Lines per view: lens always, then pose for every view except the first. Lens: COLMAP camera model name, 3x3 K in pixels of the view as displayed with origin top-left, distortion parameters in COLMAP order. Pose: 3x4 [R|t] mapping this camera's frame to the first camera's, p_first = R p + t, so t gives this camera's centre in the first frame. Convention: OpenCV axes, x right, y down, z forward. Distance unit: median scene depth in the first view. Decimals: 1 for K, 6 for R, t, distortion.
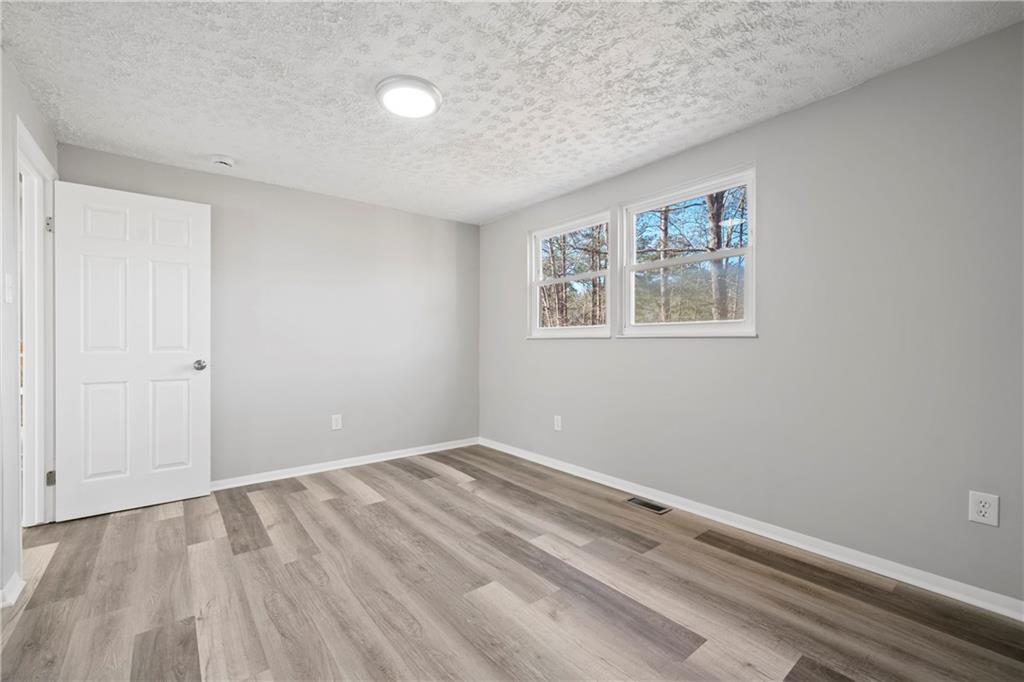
lens RADIAL K [[428.1, 0, 501.9], [0, 428.1, 339.4], [0, 0, 1]] dist [0.000265, 0.000144]
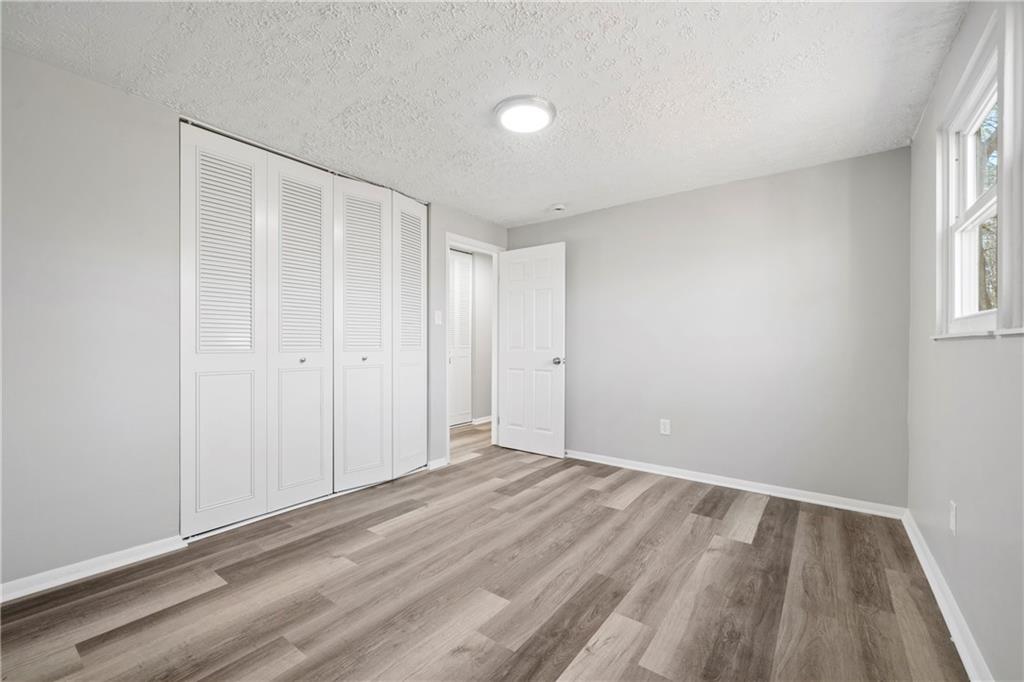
lens RADIAL K [[428.1, 0, 501.9], [0, 428.1, 339.4], [0, 0, 1]] dist [0.000265, 0.000144]
pose [[0.246296, -0.009758, -0.969146, 0.643484], [0.000975, 0.999951, -0.009820, 0.004808], [0.969194, 0.001474, 0.246293, 0.550345]]
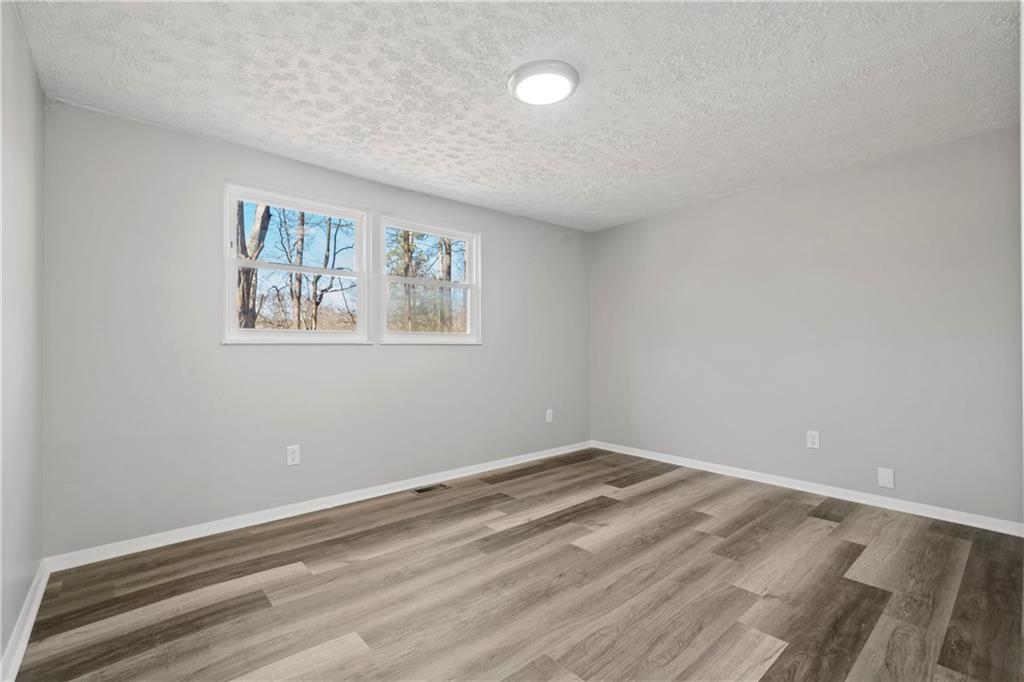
lens RADIAL K [[452.1, 0, 503.4], [0, 452.1, 337.3], [0, 0, 1]] dist [0.000328, 0.000334]
pose [[-0.044420, 0.027289, 0.998640, -0.953287], [0.000186, 0.999627, -0.027307, 0.011671], [-0.999013, -0.001027, -0.044409, 0.910064]]
